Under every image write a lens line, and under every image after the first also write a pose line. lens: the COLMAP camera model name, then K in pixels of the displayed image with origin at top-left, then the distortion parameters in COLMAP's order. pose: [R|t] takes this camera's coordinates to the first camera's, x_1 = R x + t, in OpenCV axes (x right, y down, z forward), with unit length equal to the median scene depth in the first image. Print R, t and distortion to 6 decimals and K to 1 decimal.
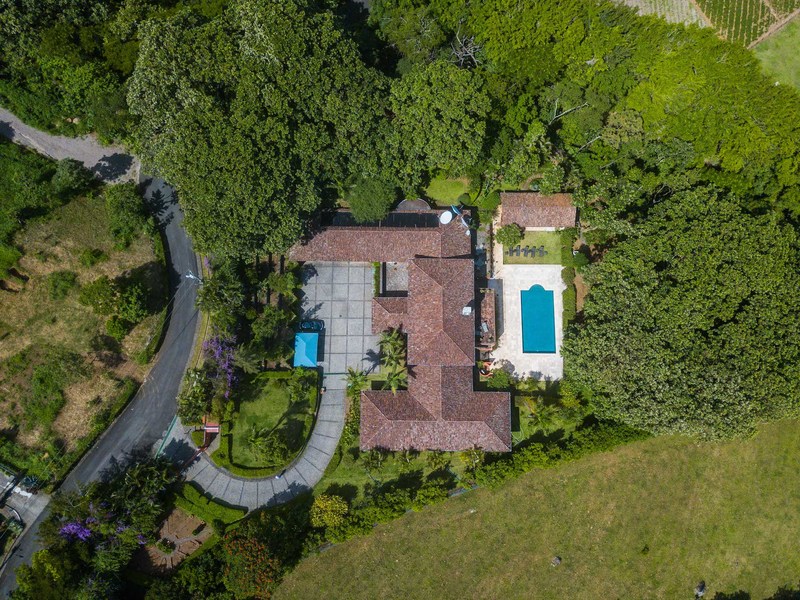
lens RADIAL K [[604.5, 0, 400.0], [0, 604.5, 300.0], [0, 0, 1]] dist [0.027504, -0.001562]
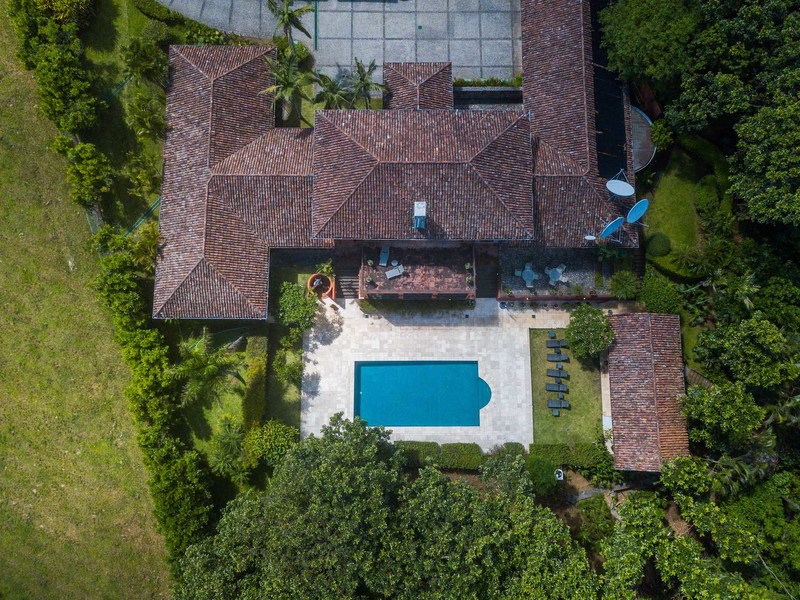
lens RADIAL K [[604.5, 0, 400.0], [0, 604.5, 300.0], [0, 0, 1]] dist [0.027504, -0.001562]
pose [[0.006896, 0.987019, -0.160458, 0.235644], [-0.982948, 0.036177, 0.180292, -0.046615], [0.183757, 0.156479, 0.970437, 0.499598]]
